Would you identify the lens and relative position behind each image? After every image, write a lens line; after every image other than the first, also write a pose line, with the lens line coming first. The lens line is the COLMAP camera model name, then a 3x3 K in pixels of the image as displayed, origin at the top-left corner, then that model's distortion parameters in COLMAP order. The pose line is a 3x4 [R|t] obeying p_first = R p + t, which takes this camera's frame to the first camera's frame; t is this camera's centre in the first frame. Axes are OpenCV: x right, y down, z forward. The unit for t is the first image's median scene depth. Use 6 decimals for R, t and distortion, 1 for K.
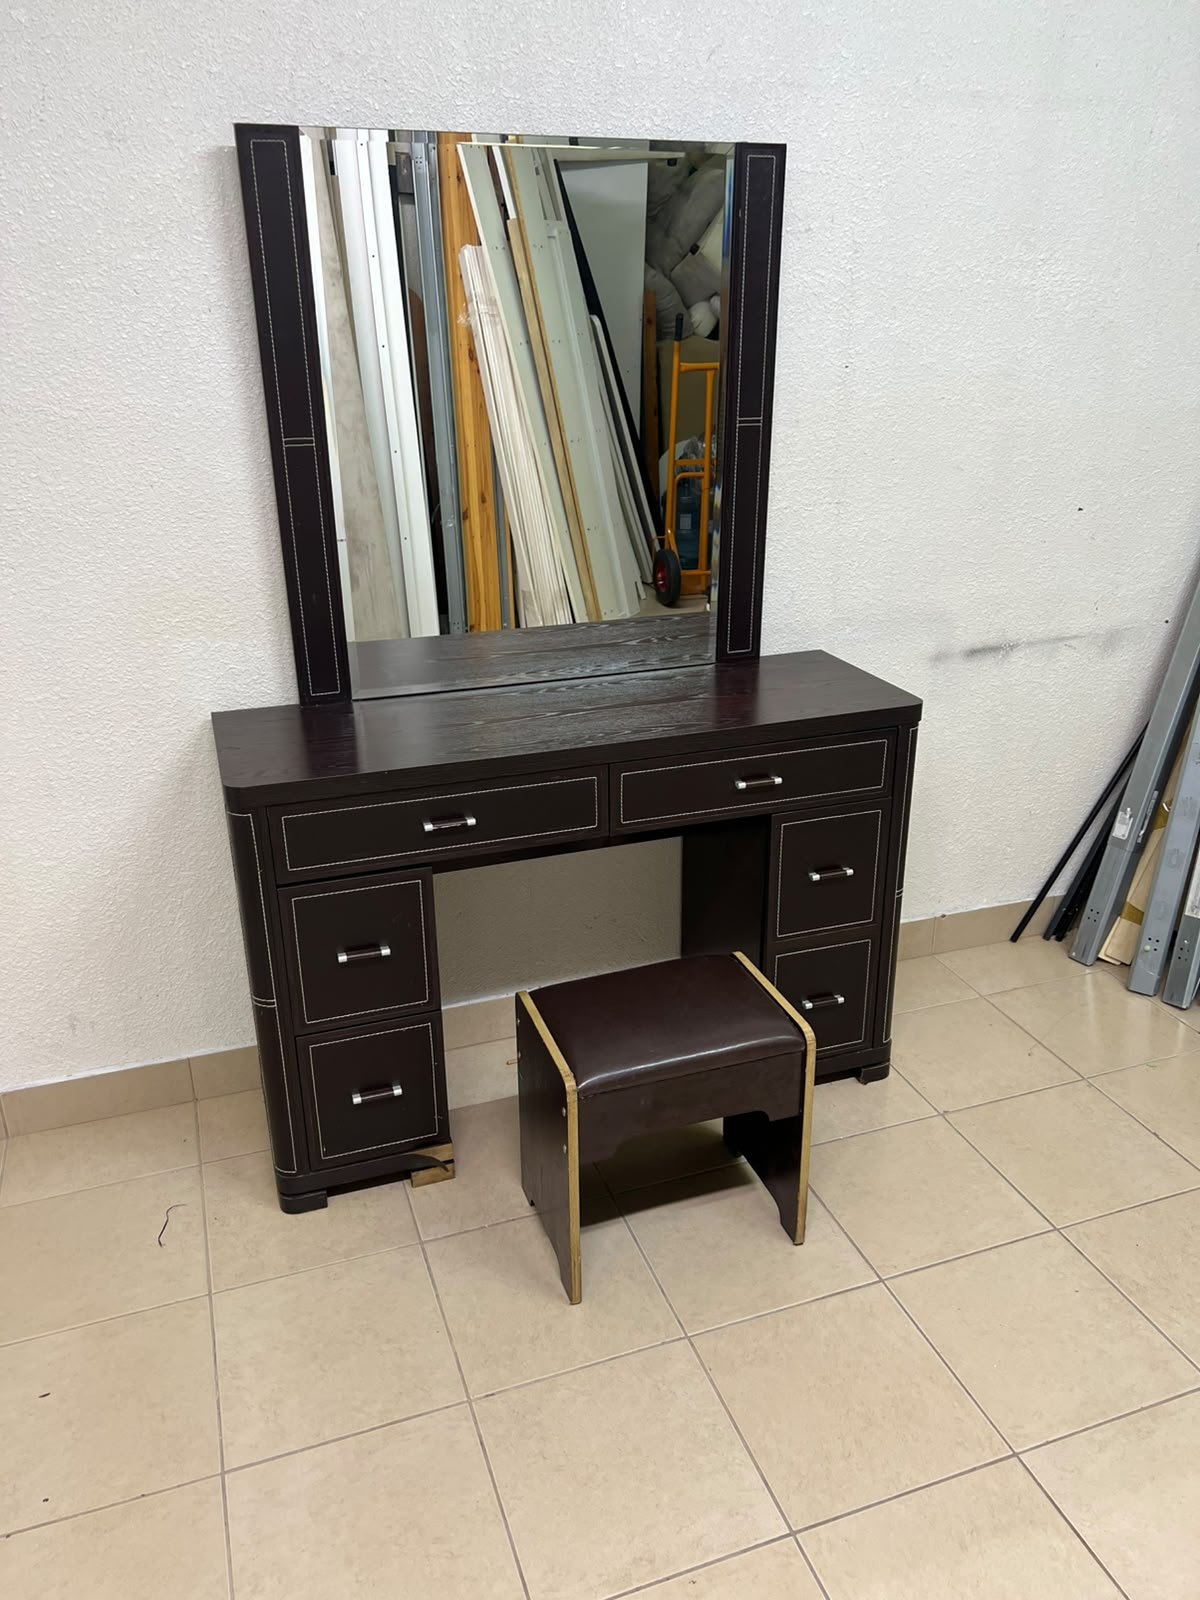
lens RADIAL K [[1202.8, 0, 607.0], [0, 1202.8, 807.7], [0, 0, 1]] dist [0.038241, -0.045808]
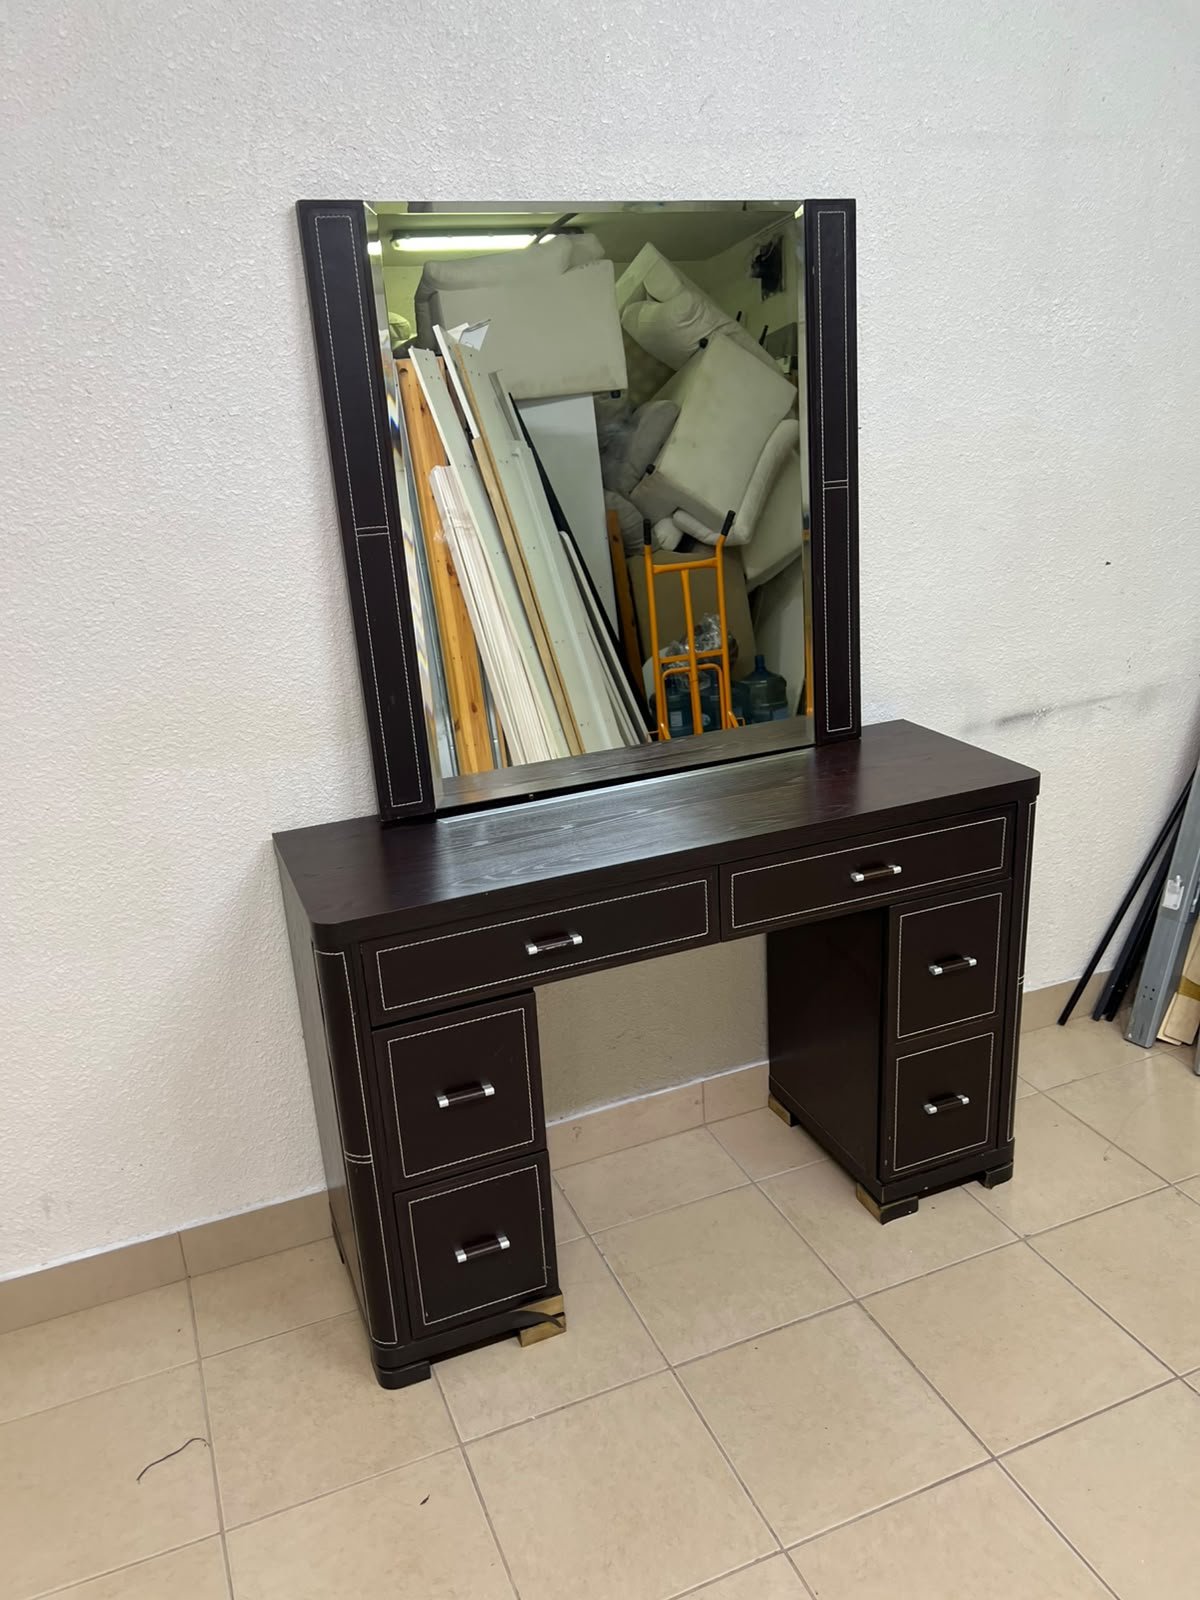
lens RADIAL K [[1202.8, 0, 588.2], [0, 1202.8, 804.6], [0, 0, 1]] dist [0.038241, -0.045808]
pose [[0.997949, -0.059691, 0.023130, -0.050101], [0.060687, 0.997139, -0.045074, -0.050236], [-0.020373, 0.046385, 0.998716, 0.096963]]
